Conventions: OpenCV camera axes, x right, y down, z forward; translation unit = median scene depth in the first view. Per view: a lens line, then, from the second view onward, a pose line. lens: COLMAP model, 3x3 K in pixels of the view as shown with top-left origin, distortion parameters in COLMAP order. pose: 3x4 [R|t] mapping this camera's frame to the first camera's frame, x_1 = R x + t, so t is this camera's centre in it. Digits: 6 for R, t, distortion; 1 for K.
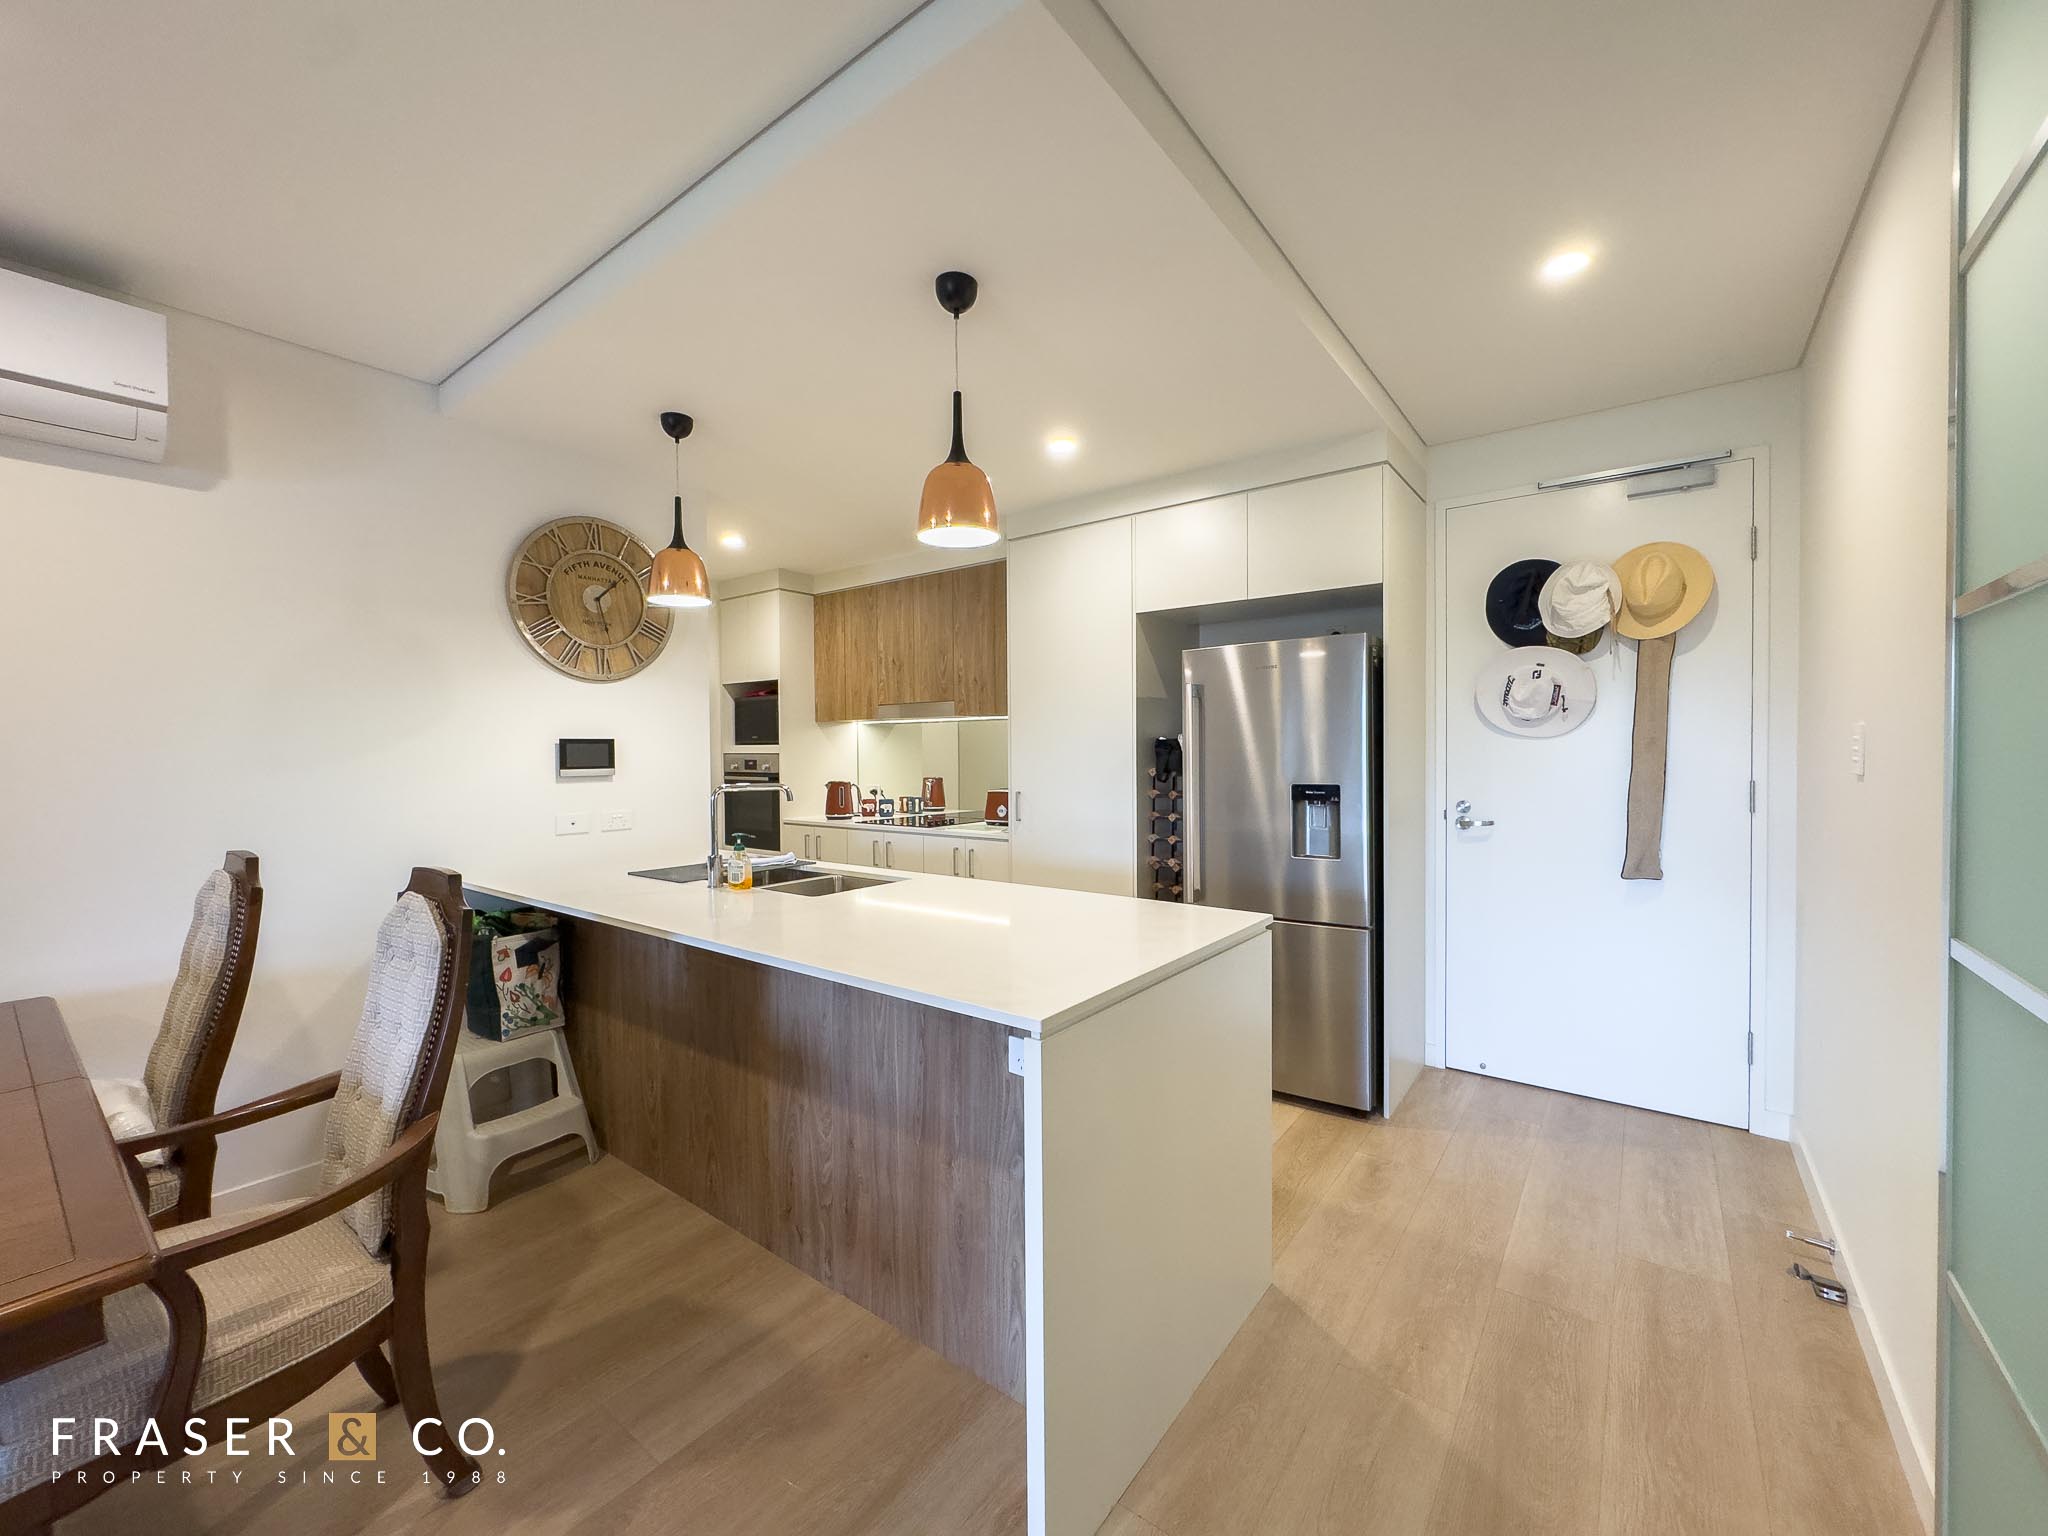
lens RADIAL K [[818.8, 0, 1025.5], [0, 818.8, 770.9], [0, 0, 1]] dist [-0.003142, -0.000109]
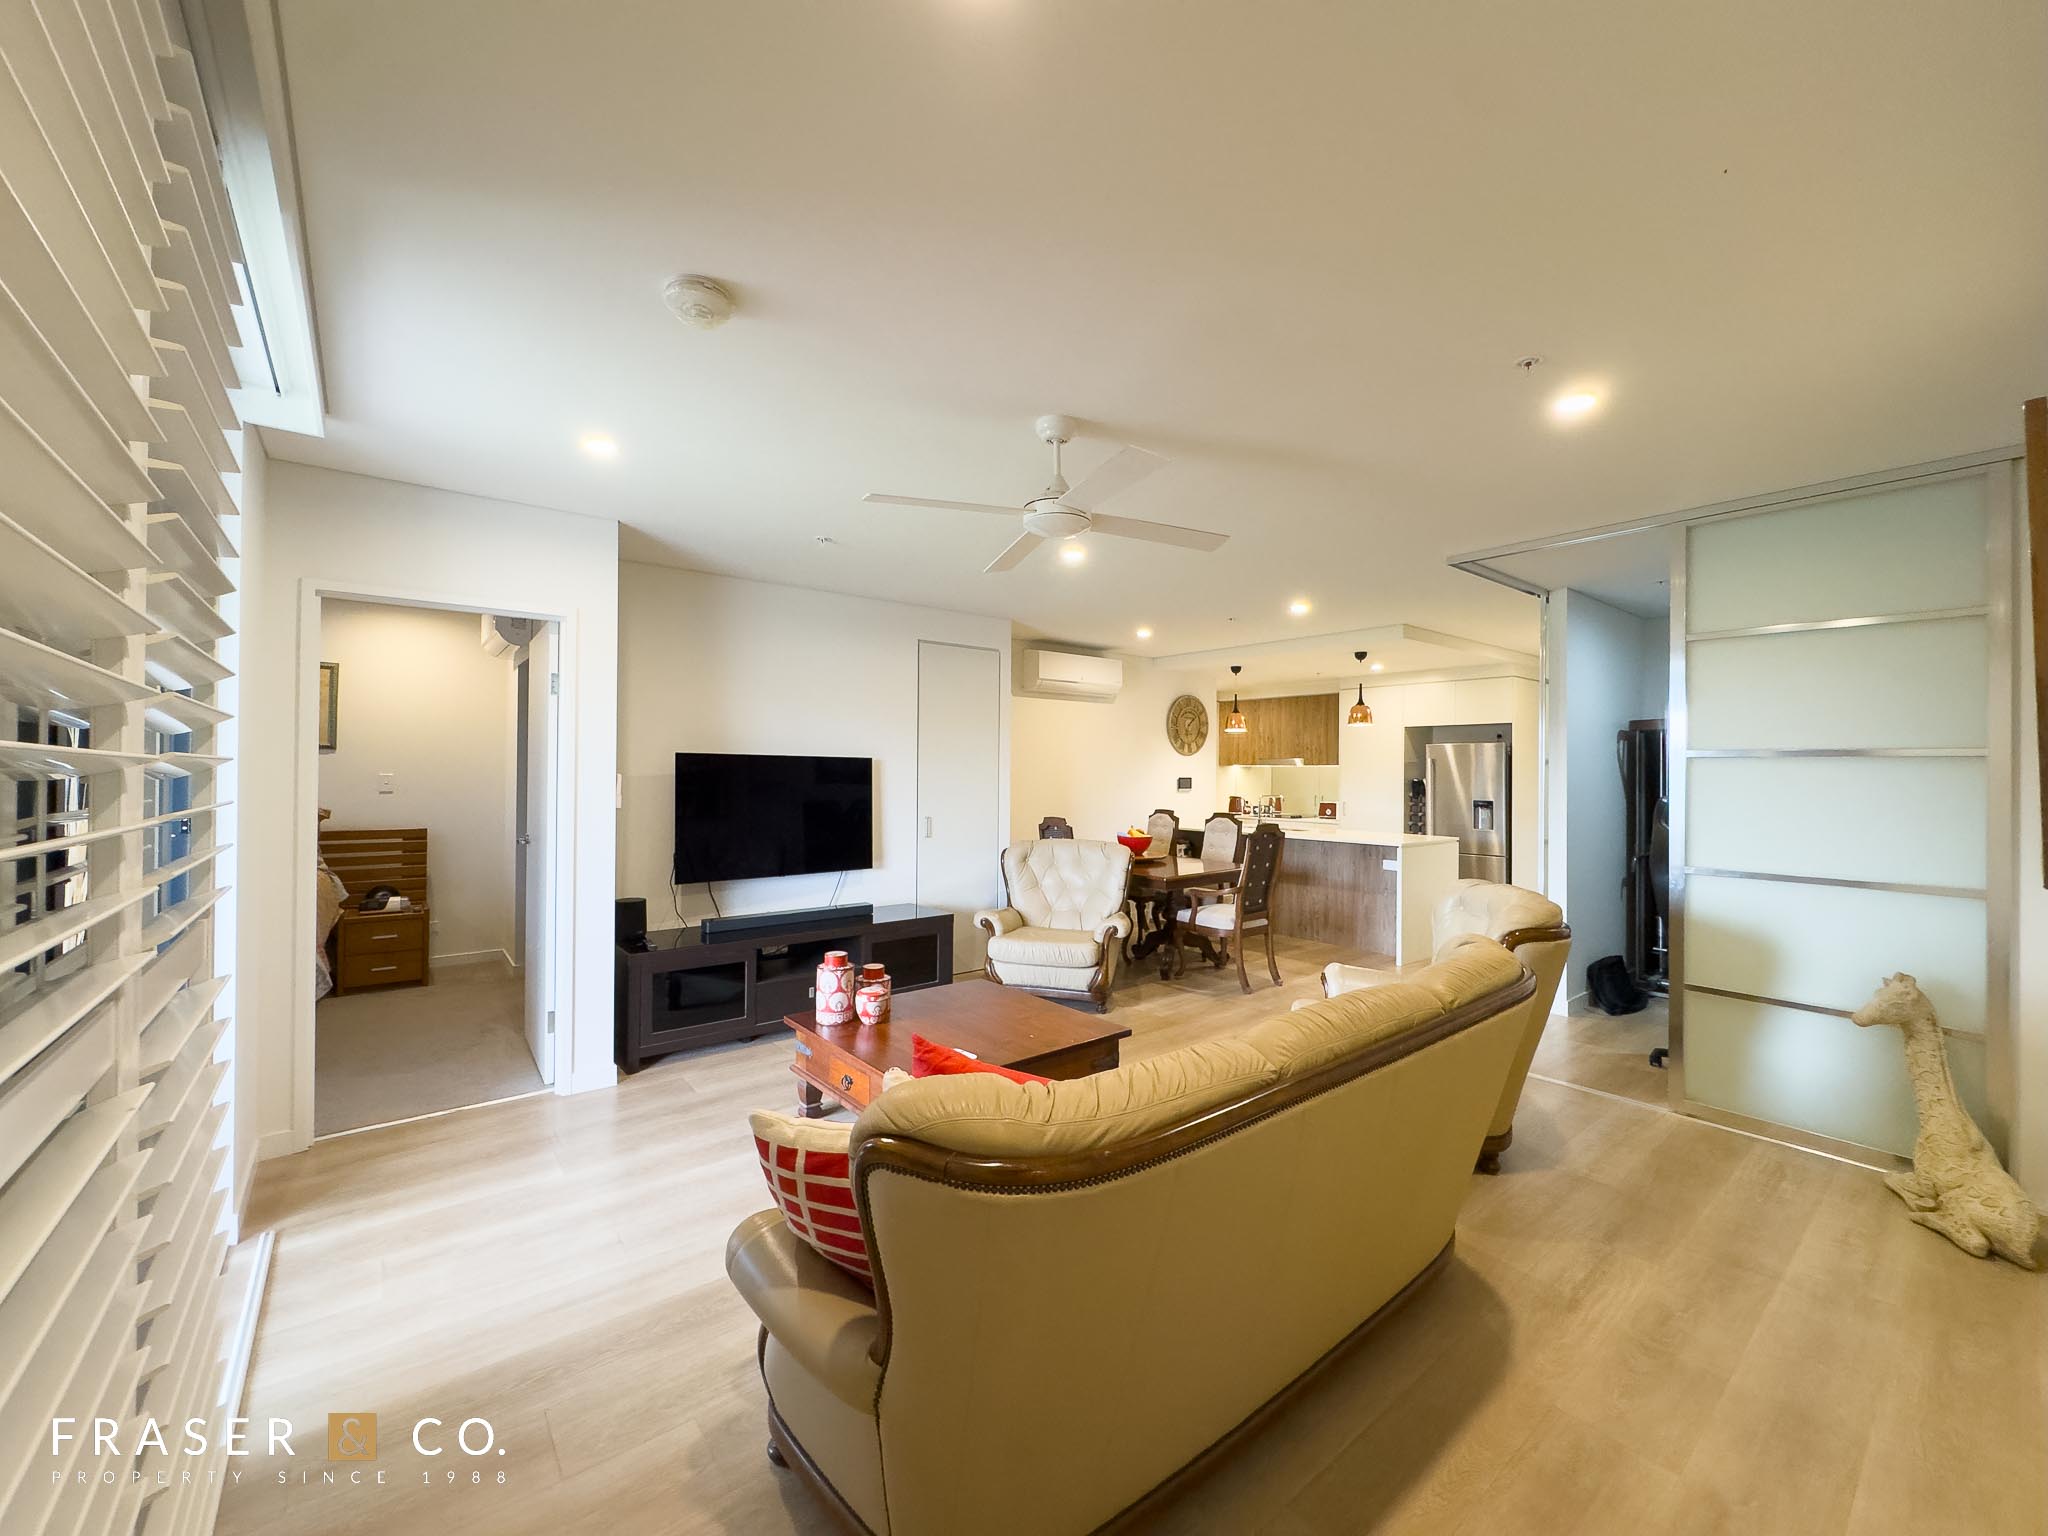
lens RADIAL K [[818.8, 0, 1018.8], [0, 818.8, 764.6], [0, 0, 1]] dist [-0.003142, -0.000109]
pose [[0.968582, 0.013207, -0.248344, -0.352135], [-0.020859, 0.999384, -0.028206, 0.005034], [0.247818, 0.032500, 0.968261, -1.544969]]
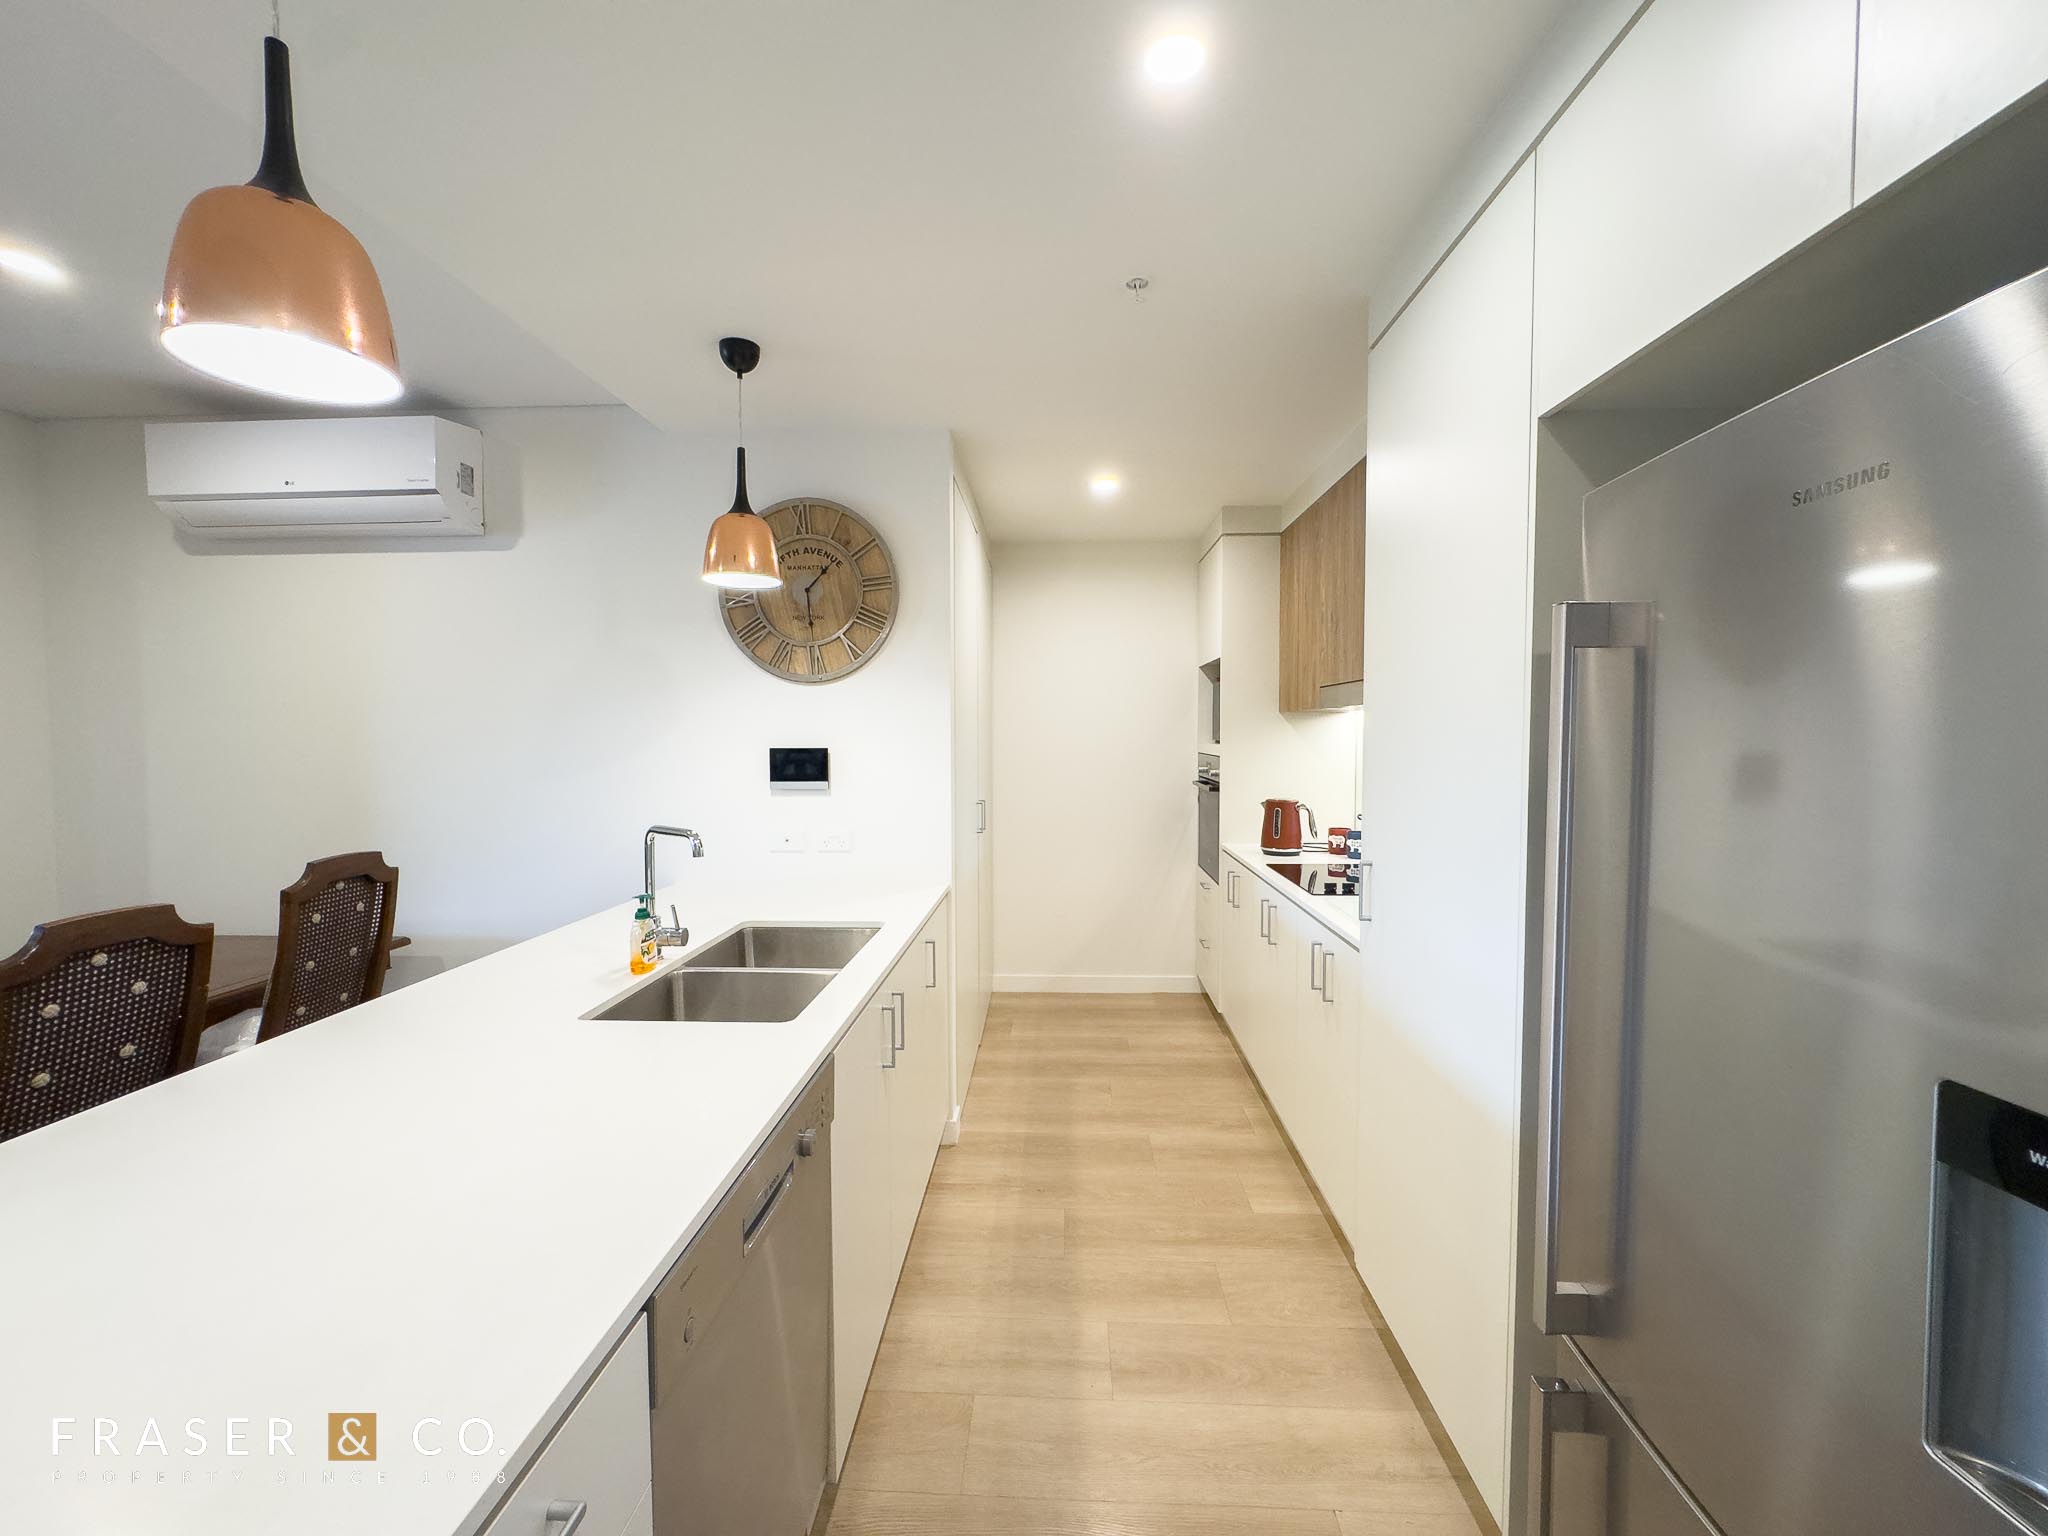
lens RADIAL K [[818.8, 0, 1022.6], [0, 818.8, 770.0], [0, 0, 1]] dist [-0.003142, -0.000109]
pose [[0.566330, 0.043829, -0.823013, 0.307121], [-0.021544, 0.999031, 0.038378, -0.048550], [0.823897, -0.004004, 0.566725, 0.612431]]
